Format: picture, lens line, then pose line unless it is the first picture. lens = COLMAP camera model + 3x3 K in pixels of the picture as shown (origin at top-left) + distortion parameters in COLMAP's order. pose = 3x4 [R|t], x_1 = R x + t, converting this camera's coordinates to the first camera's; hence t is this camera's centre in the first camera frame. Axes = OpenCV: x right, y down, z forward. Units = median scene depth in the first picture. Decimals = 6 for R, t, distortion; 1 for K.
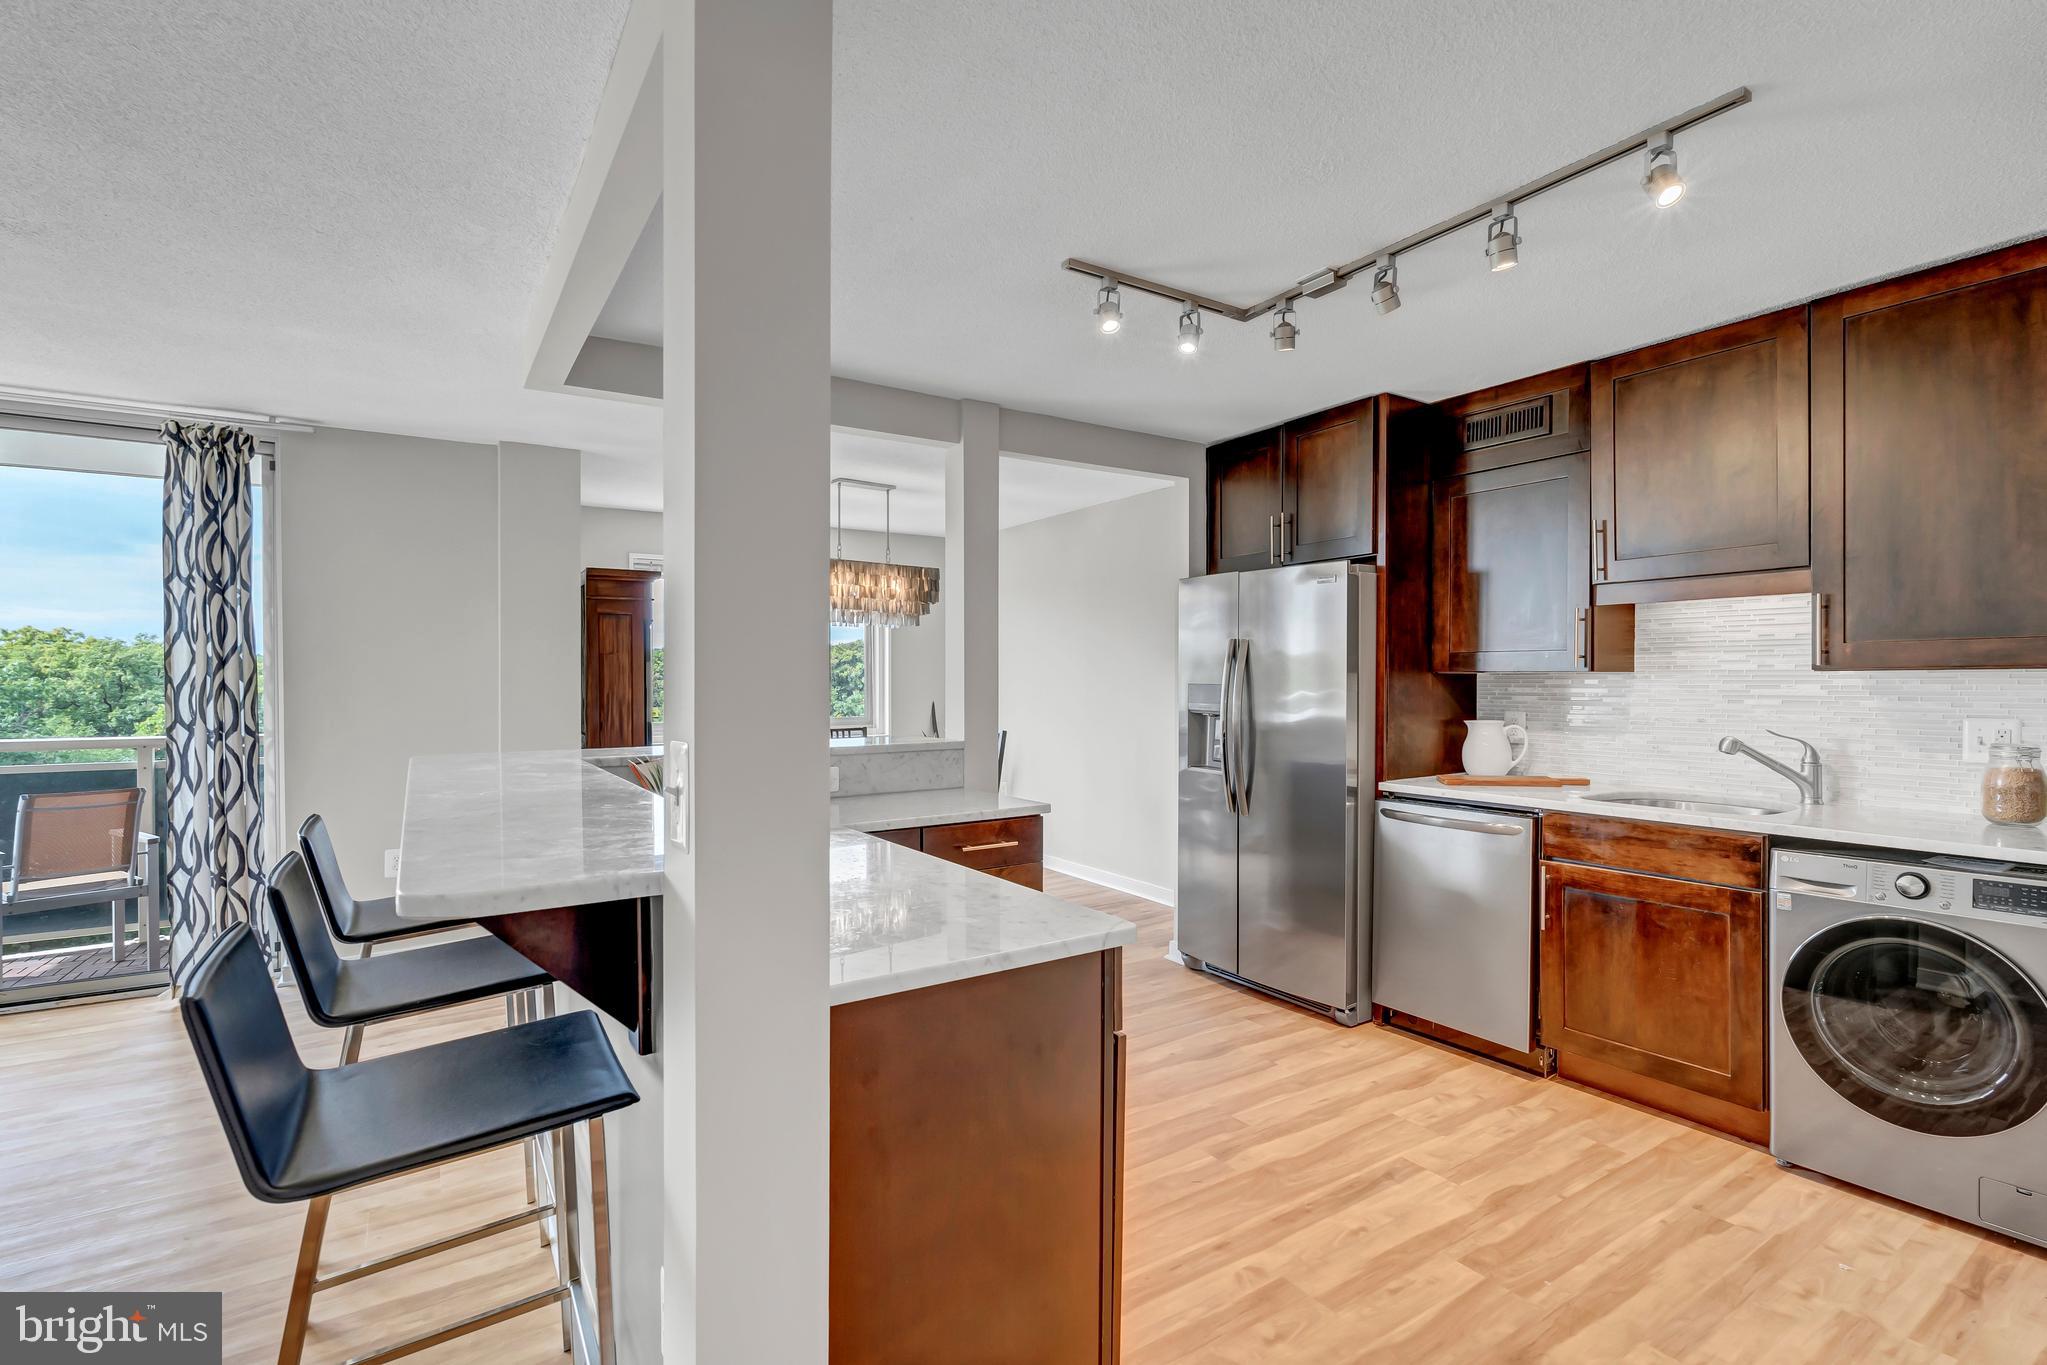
lens RADIAL K [[940.0, 0, 1038.1], [0, 940.0, 691.4], [0, 0, 1]] dist [-0.002409, 0.000402]
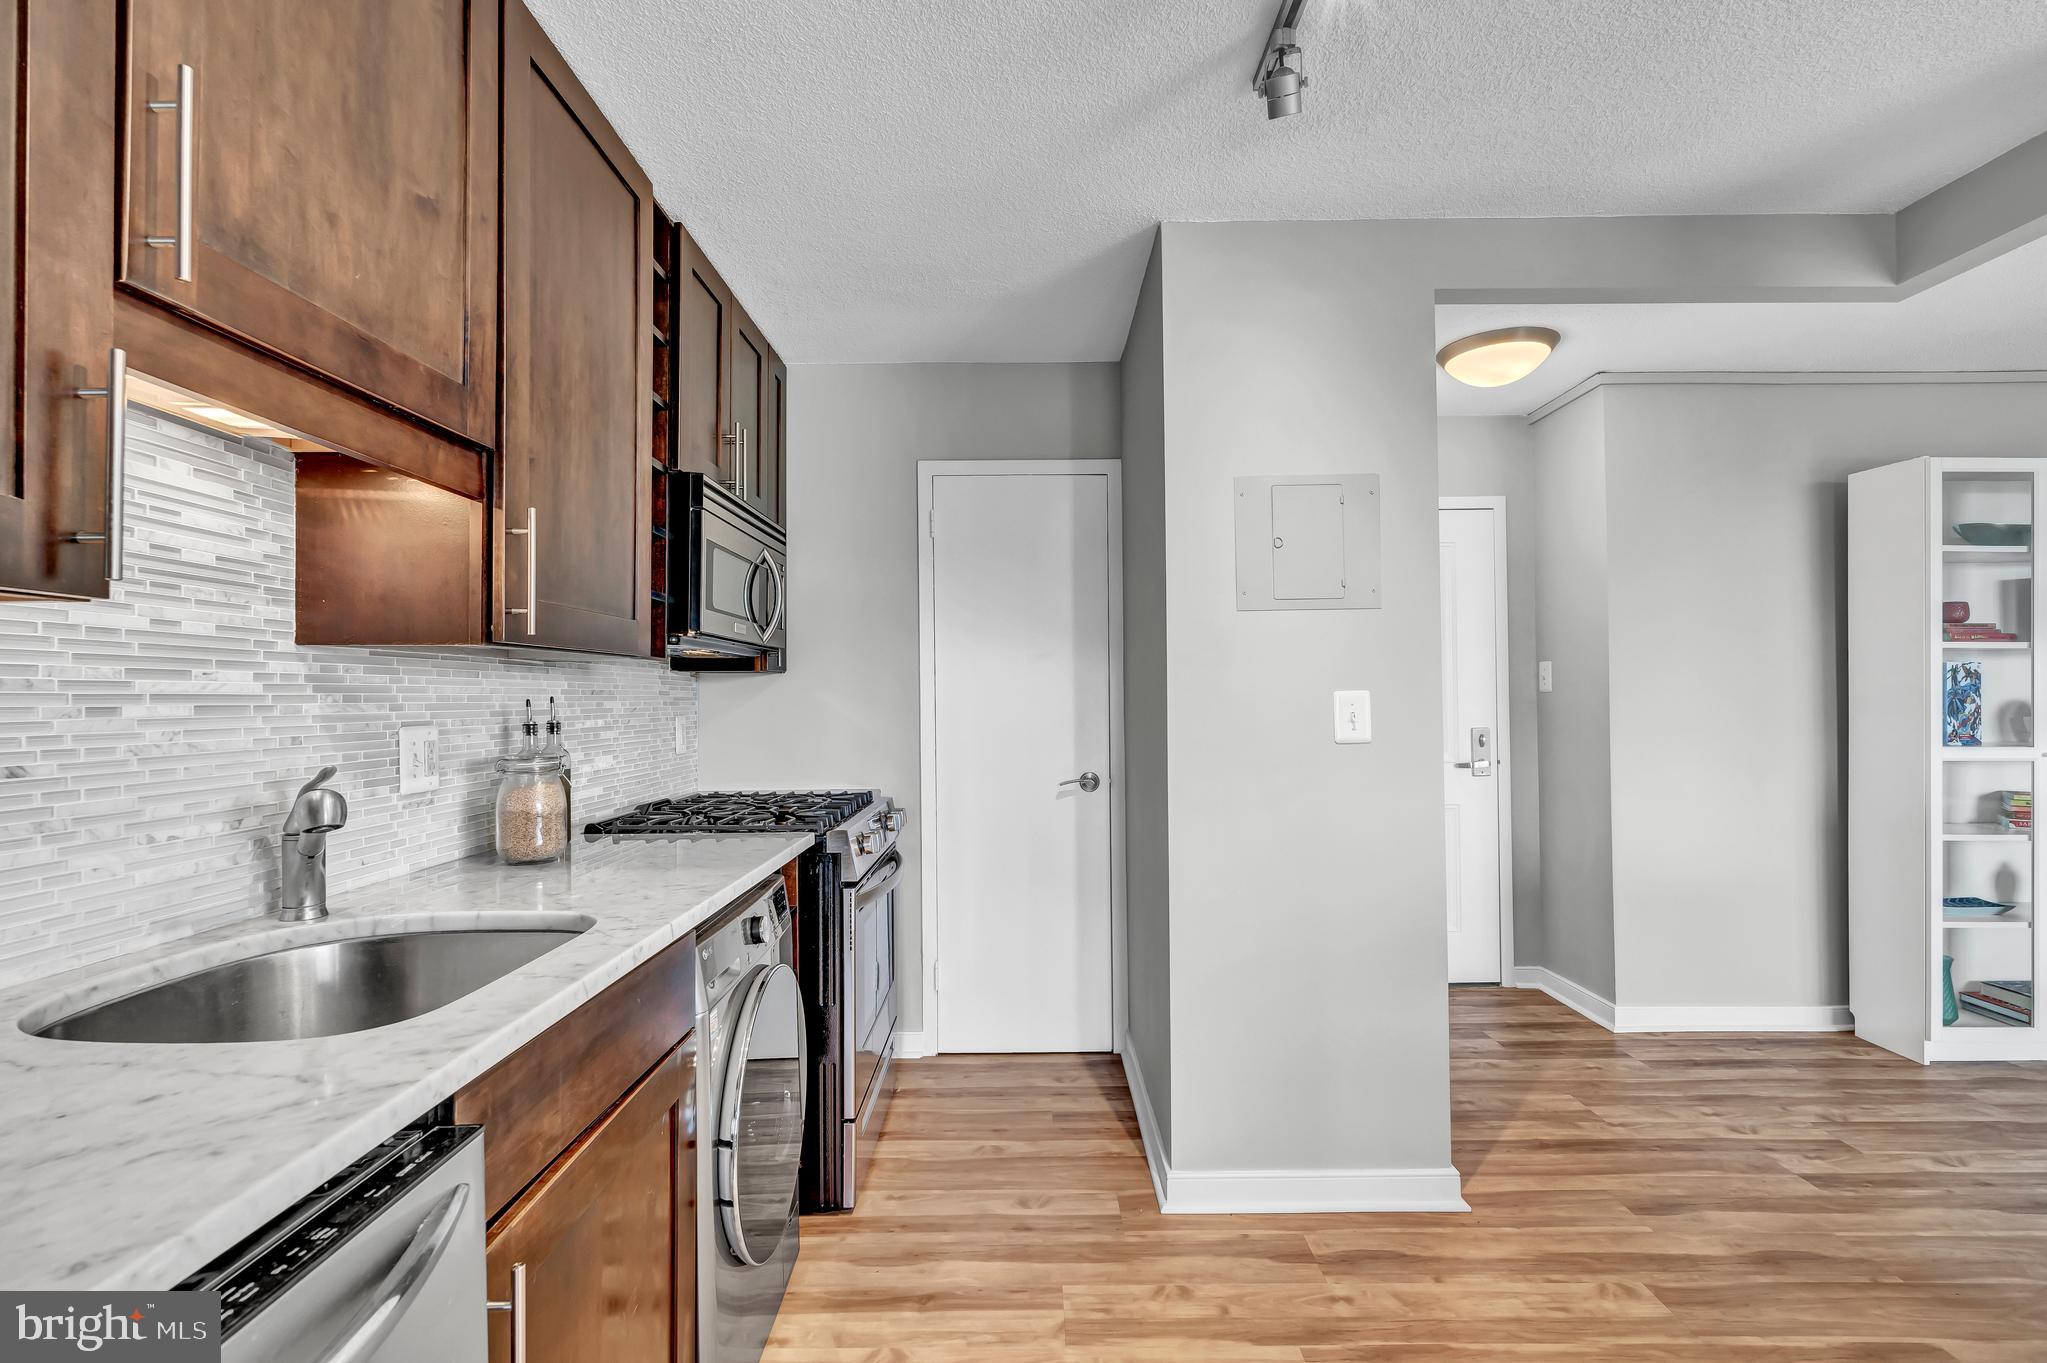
lens RADIAL K [[927.7, 0, 1023.0], [0, 927.7, 686.7], [0, 0, 1]] dist [-0.003454, -0.000584]
pose [[-0.831606, 0.018385, 0.555062, 0.249027], [0.020639, 0.999785, -0.002193, 0.009860], [-0.554983, 0.009632, -0.831806, 1.175454]]
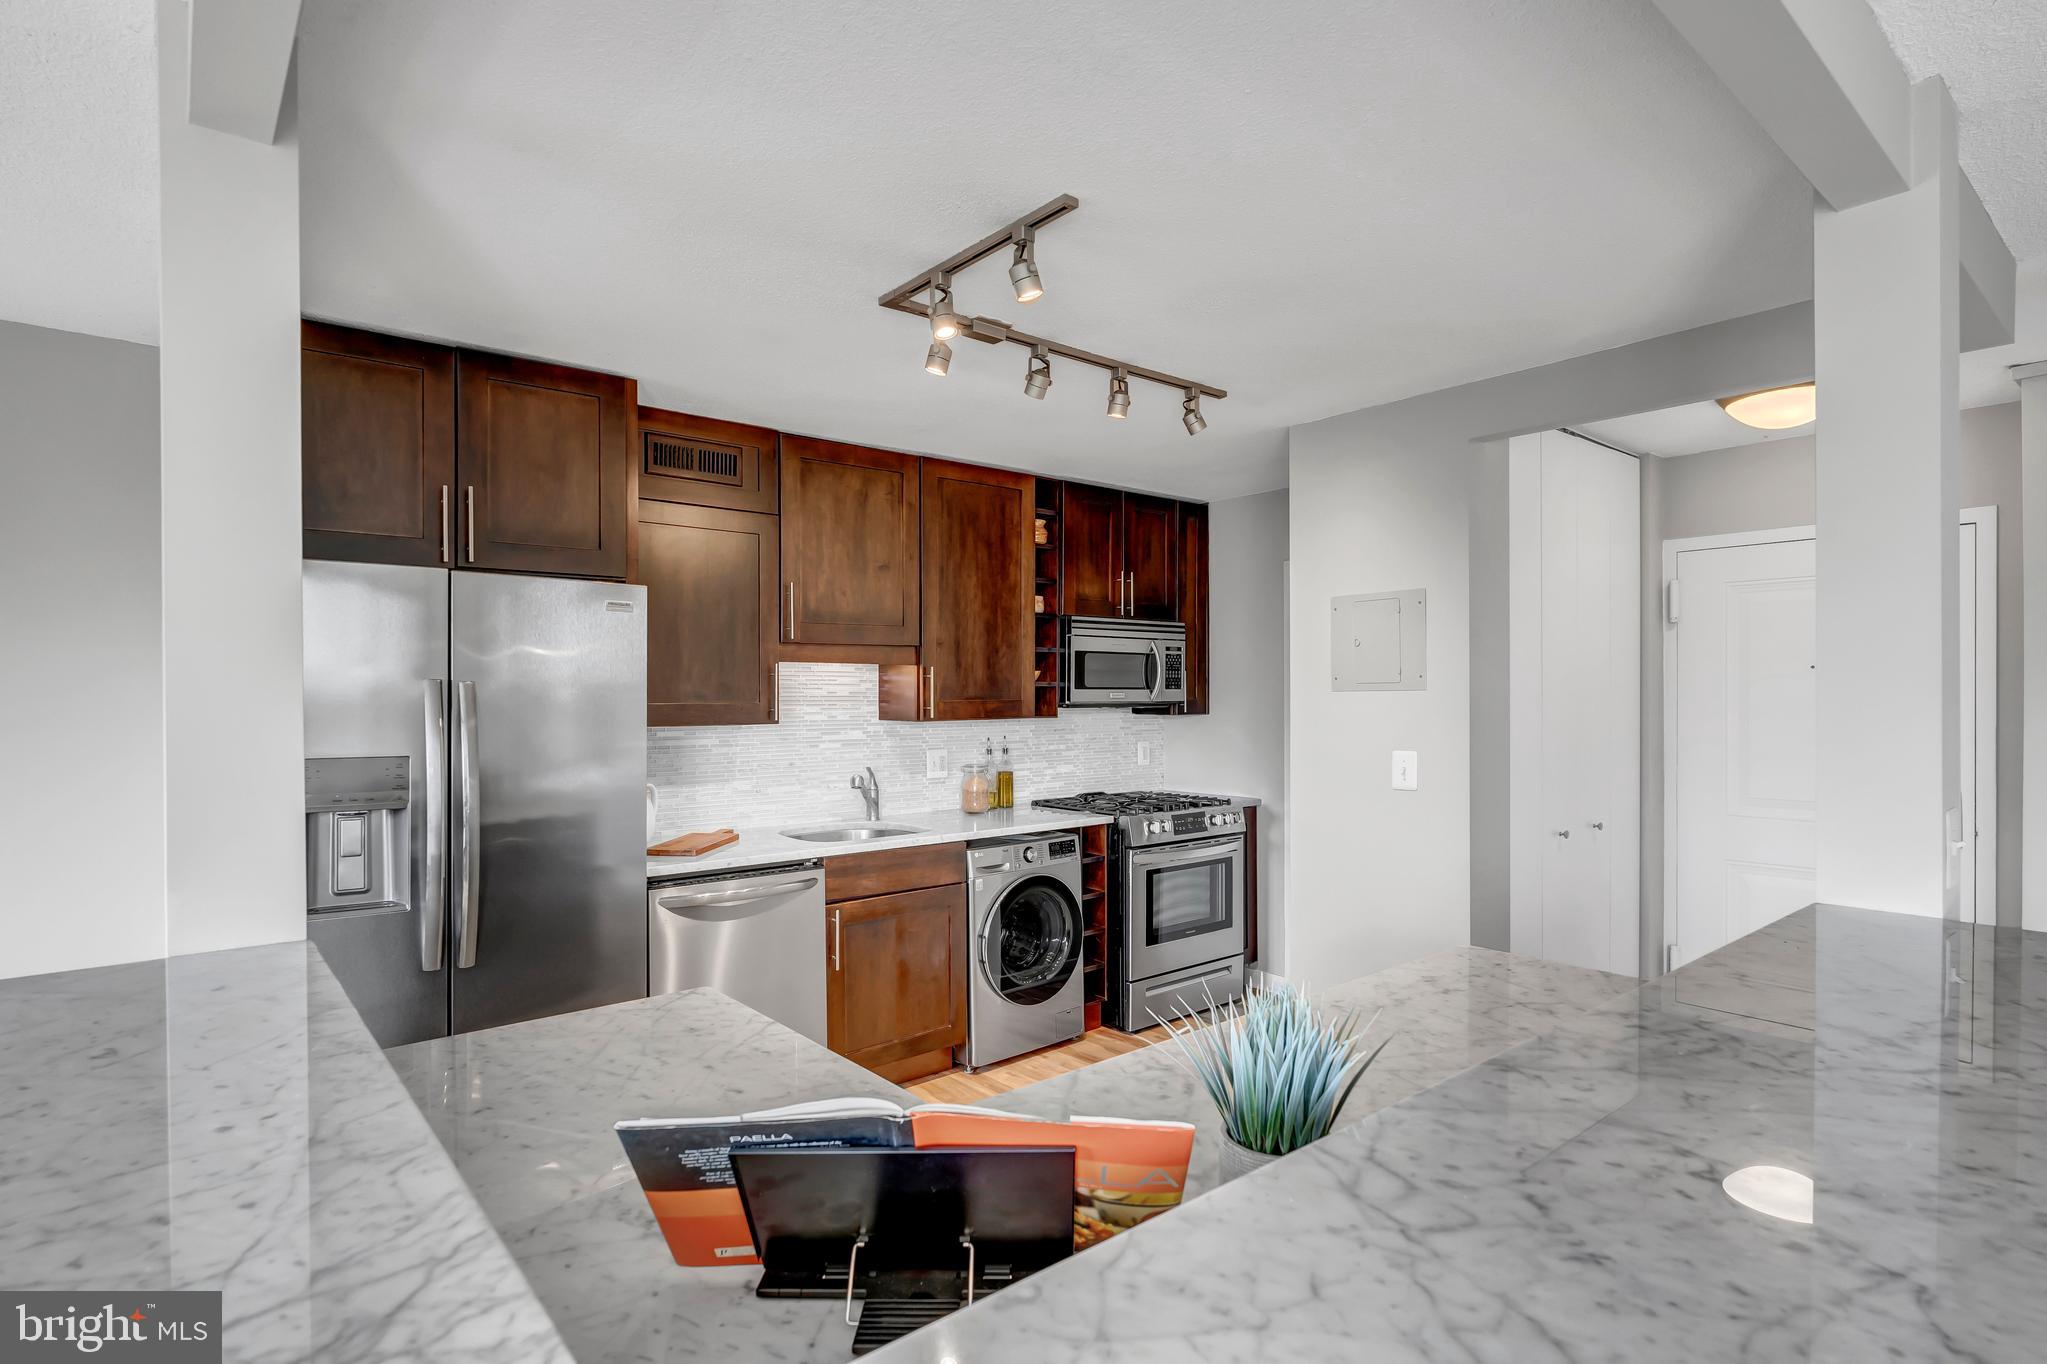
lens RADIAL K [[1030.6, 0, 1018.3], [0, 1030.6, 705.3], [0, 0, 1]] dist [-0.000710, 0.000023]
pose [[-0.108859, -0.006478, 0.994036, -0.650039], [0.018254, 0.999797, 0.008515, -0.051770], [-0.993890, 0.019072, -0.108718, 0.939508]]
